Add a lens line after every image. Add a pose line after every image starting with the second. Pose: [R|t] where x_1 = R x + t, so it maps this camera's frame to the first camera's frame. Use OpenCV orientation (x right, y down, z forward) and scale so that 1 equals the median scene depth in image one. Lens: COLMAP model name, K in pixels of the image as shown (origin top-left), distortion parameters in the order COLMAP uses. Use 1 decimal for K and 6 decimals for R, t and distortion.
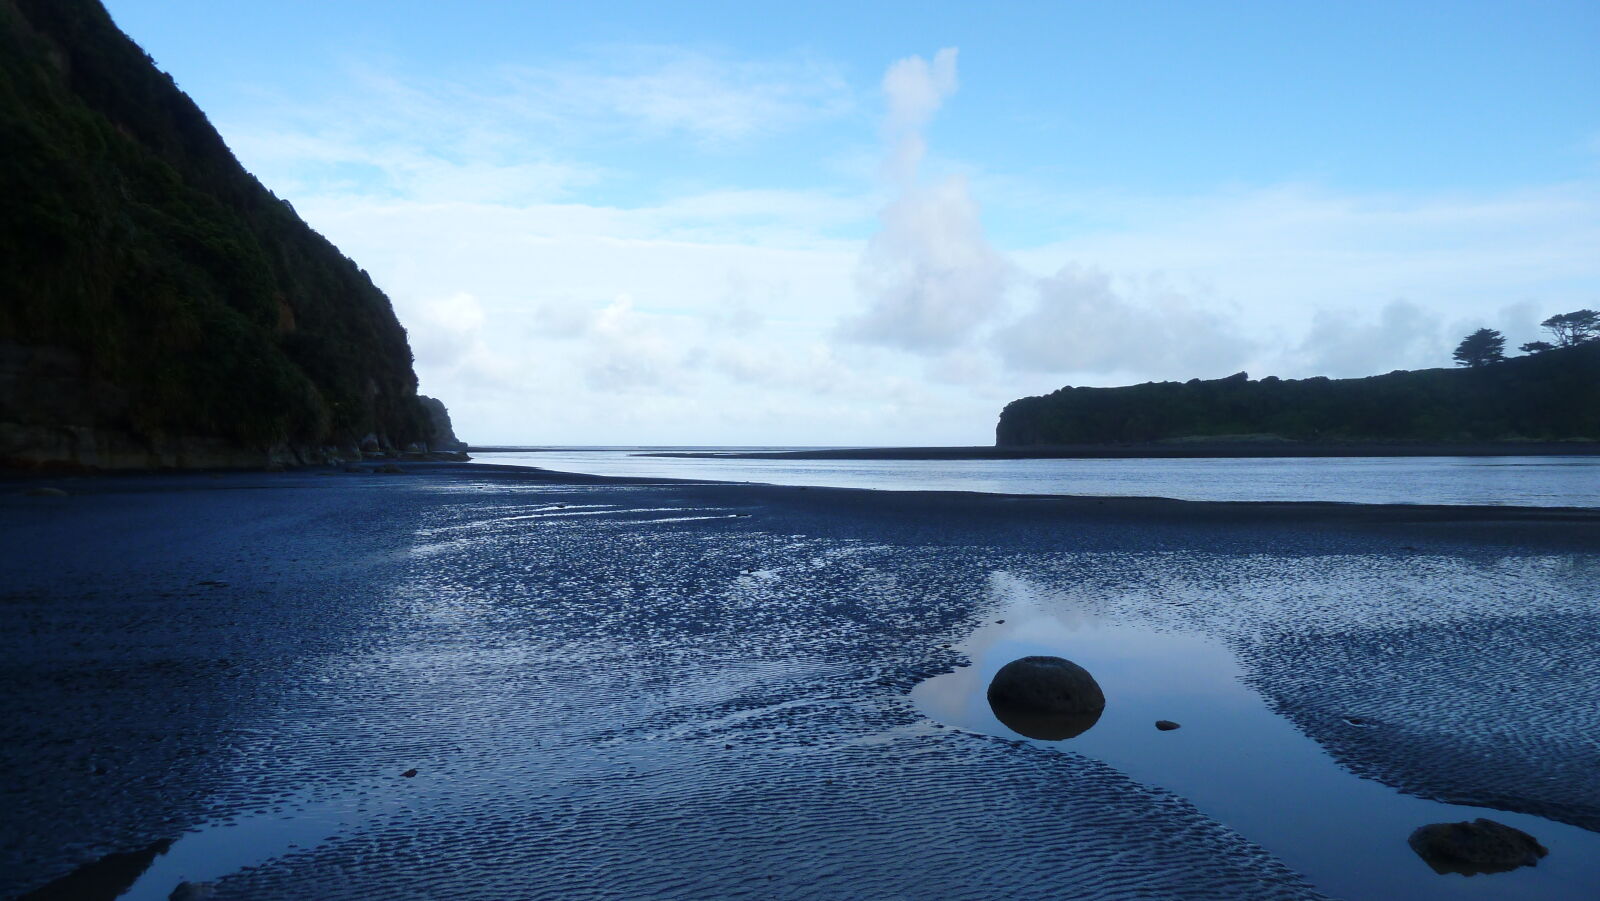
lens RADIAL K [[1095.8, 0, 800.3], [0, 1095.8, 446.7], [0, 0, 1]] dist [-0.041334, 0.008106]
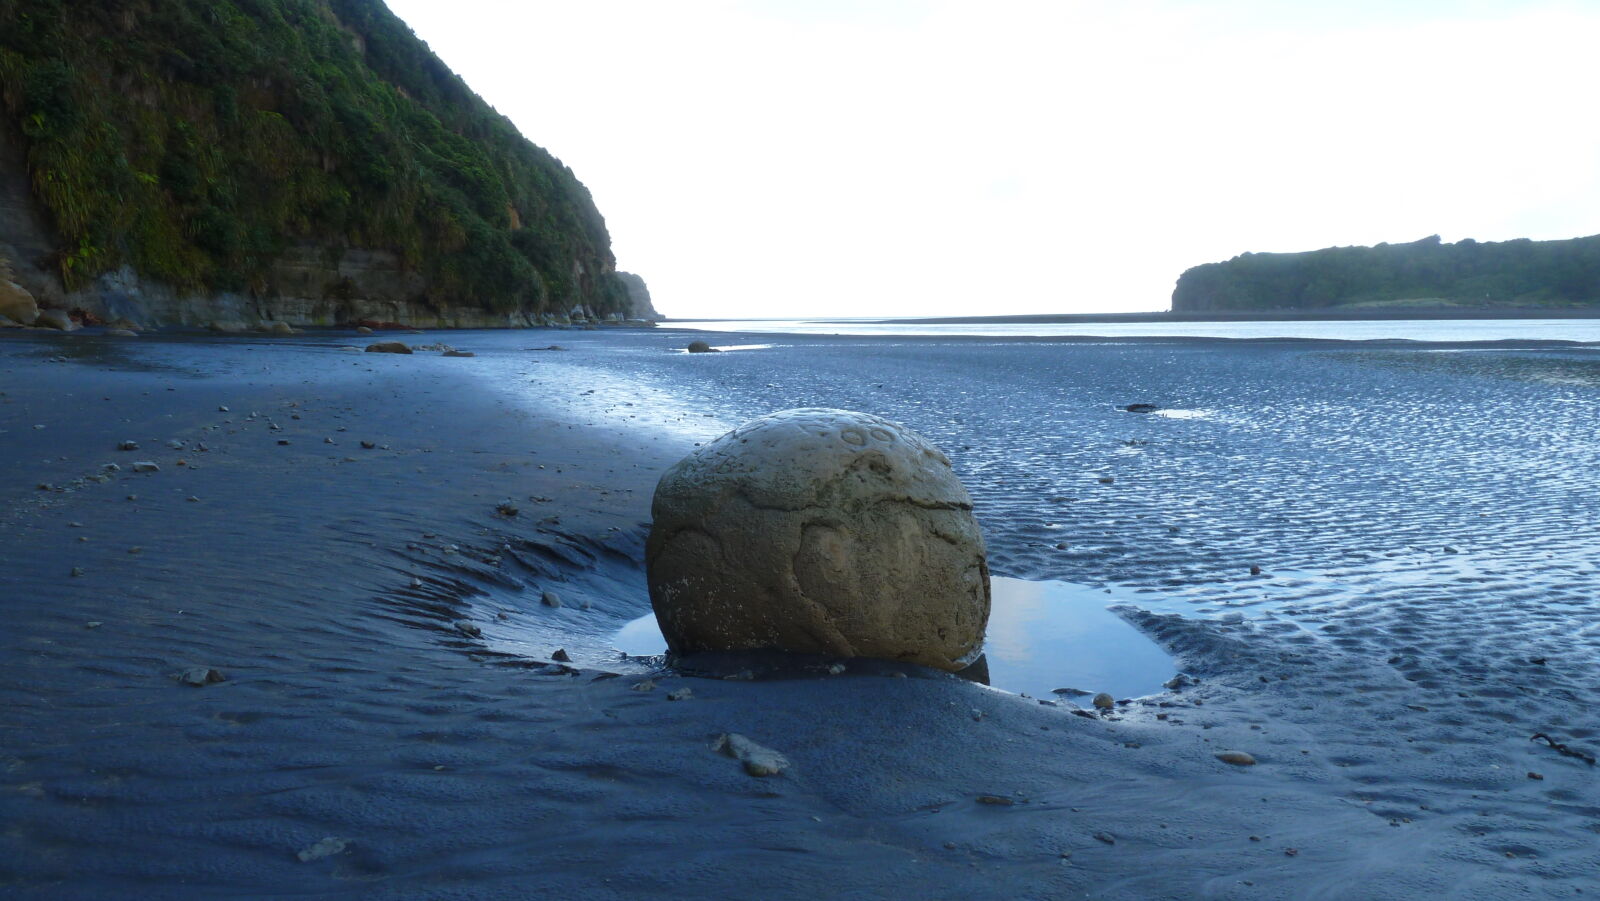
lens RADIAL K [[1095.8, 0, 800.3], [0, 1095.8, 446.7], [0, 0, 1]] dist [-0.041334, 0.008106]
pose [[0.984002, 0.011821, -0.177764, 0.115277], [0.009115, 0.993149, 0.116500, 0.007257], [0.177923, -0.116257, 0.977153, -0.280090]]
